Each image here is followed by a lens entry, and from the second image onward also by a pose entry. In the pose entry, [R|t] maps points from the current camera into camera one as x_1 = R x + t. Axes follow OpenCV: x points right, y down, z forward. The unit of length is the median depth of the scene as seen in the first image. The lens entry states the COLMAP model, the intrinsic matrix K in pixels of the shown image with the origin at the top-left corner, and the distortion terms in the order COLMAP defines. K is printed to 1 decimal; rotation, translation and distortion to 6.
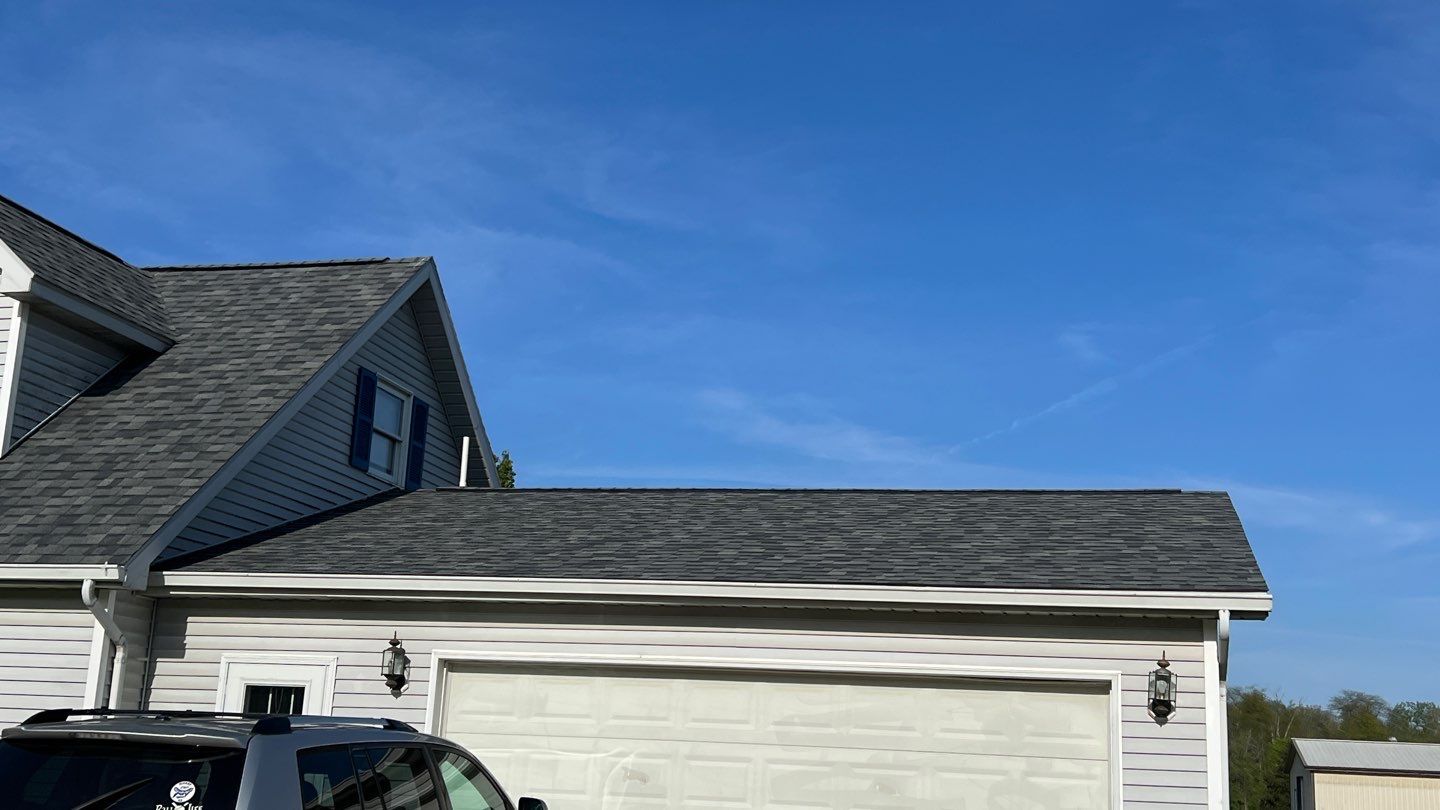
lens RADIAL K [[1589.5, 0, 720.0], [0, 1589.5, 405.0], [0, 0, 1]] dist [0.176364, -0.509084]
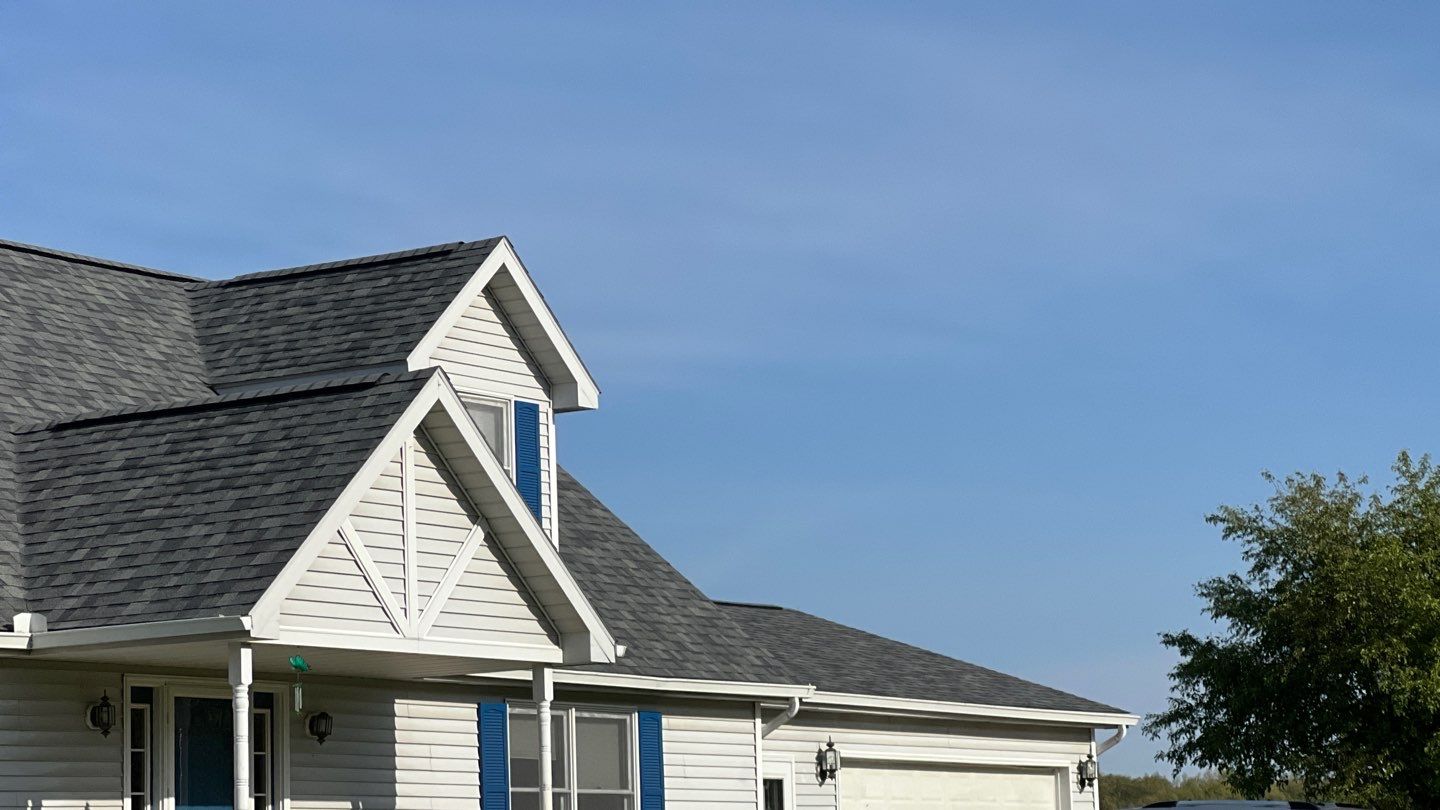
lens RADIAL K [[3979.2, 0, 724.0], [0, 3979.2, 315.6], [0, 0, 1]] dist [-0.411063, 11.982998]
pose [[0.298747, 0.090065, 0.950073, -3.269145], [-0.184037, 0.982287, -0.035249, -0.059360], [-0.936419, -0.164318, 0.310031, 0.165804]]
